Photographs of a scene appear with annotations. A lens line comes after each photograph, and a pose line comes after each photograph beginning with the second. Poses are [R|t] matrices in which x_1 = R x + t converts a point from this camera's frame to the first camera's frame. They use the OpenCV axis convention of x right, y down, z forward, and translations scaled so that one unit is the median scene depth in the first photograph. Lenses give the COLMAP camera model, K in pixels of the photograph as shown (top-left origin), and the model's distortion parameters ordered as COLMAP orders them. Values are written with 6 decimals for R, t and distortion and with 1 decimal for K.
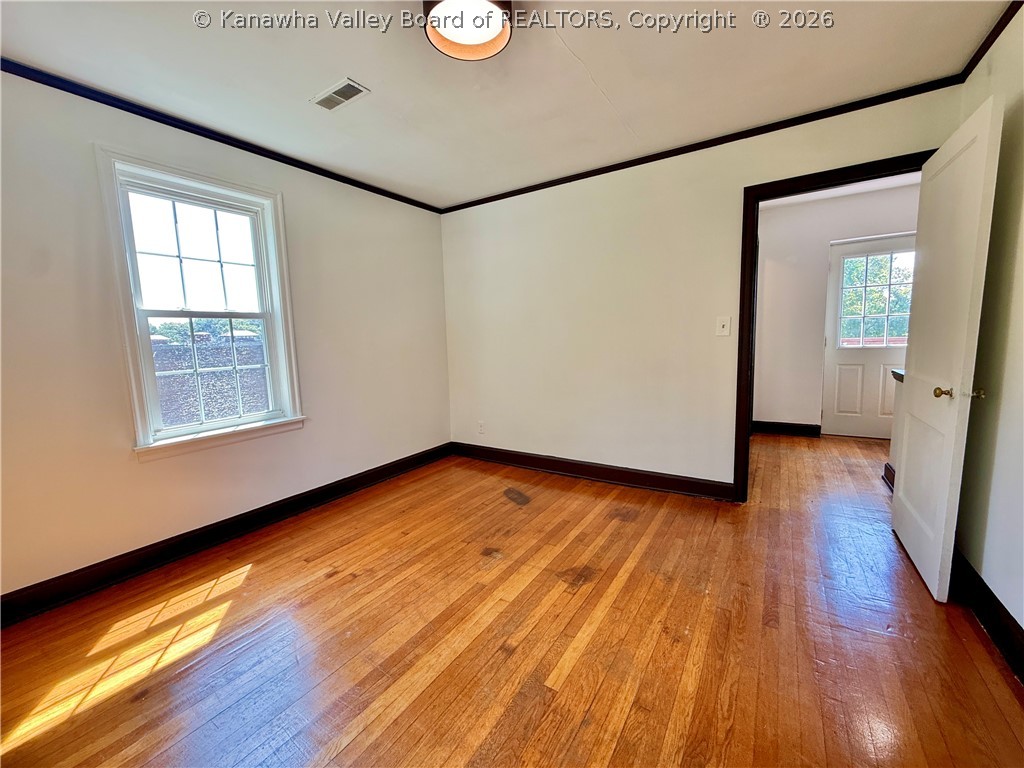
lens RADIAL K [[409.7, 0, 511.3], [0, 409.7, 385.7], [0, 0, 1]] dist [0.001102, 0.000614]
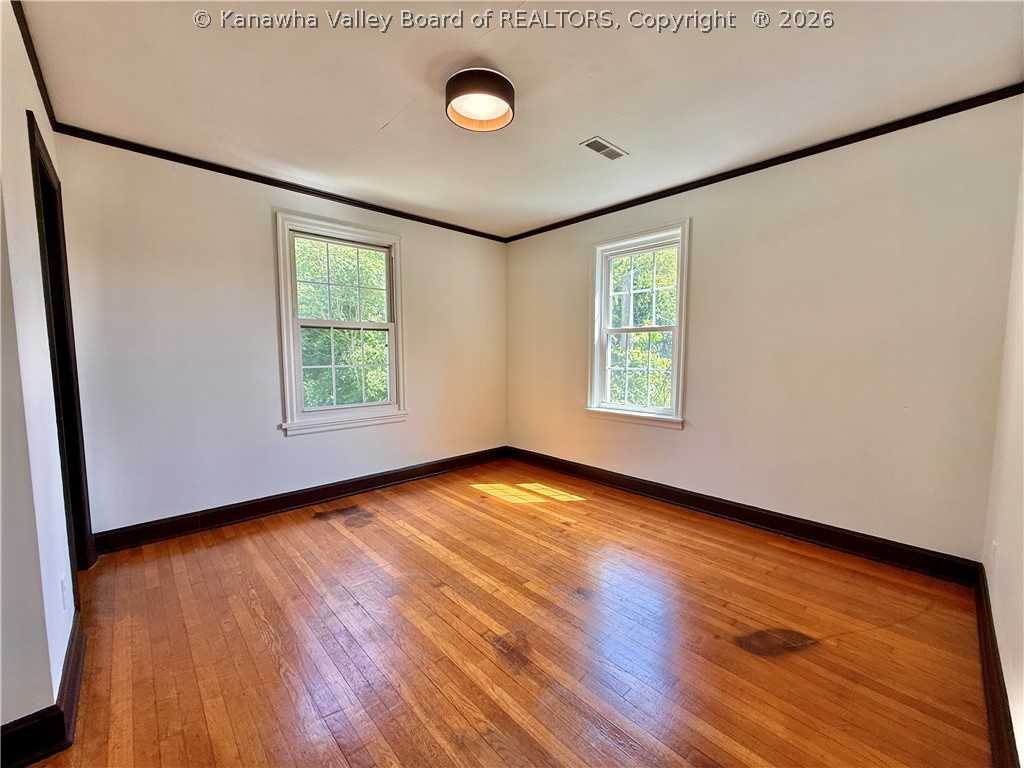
lens RADIAL K [[409.7, 0, 513.7], [0, 409.7, 385.6], [0, 0, 1]] dist [0.001102, 0.000614]
pose [[-0.235126, 0.110732, -0.965637, 0.775860], [-0.108222, 0.984329, 0.139227, -0.141338], [0.965921, 0.137239, -0.219458, 0.968057]]
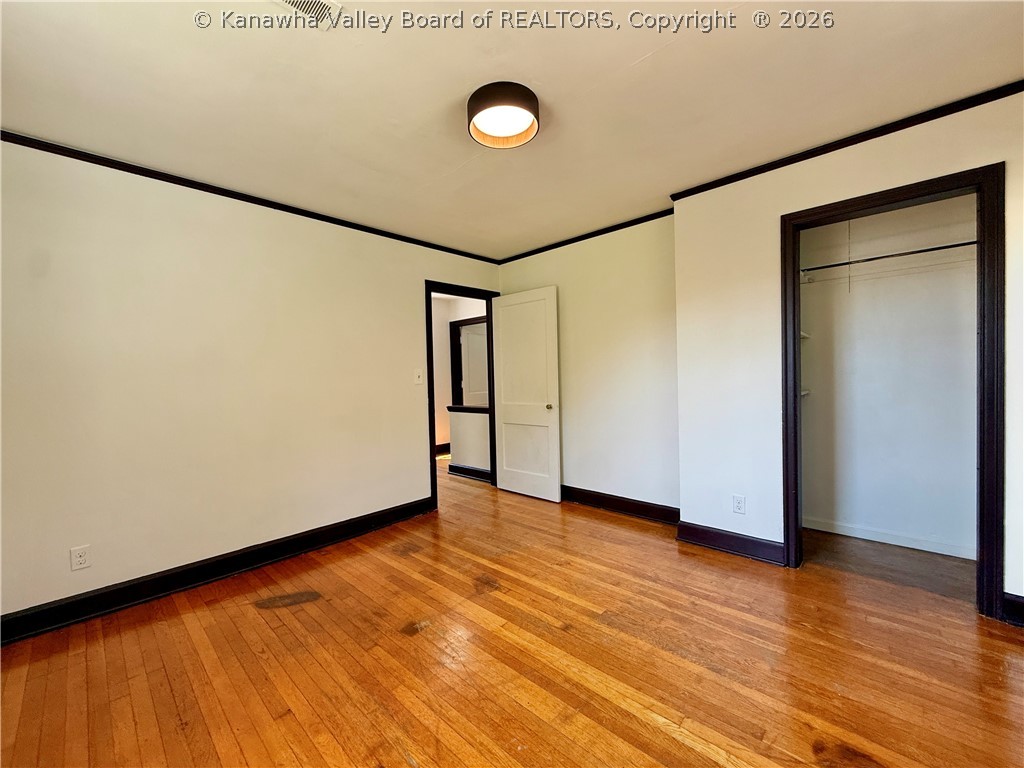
lens RADIAL K [[409.7, 0, 513.2], [0, 409.7, 386.4], [0, 0, 1]] dist [0.001102, 0.000614]
pose [[0.179158, 0.003902, 0.983812, -0.840877], [0.141030, 0.989562, -0.029607, -0.038817], [-0.973659, 0.144052, 0.176738, 0.560183]]
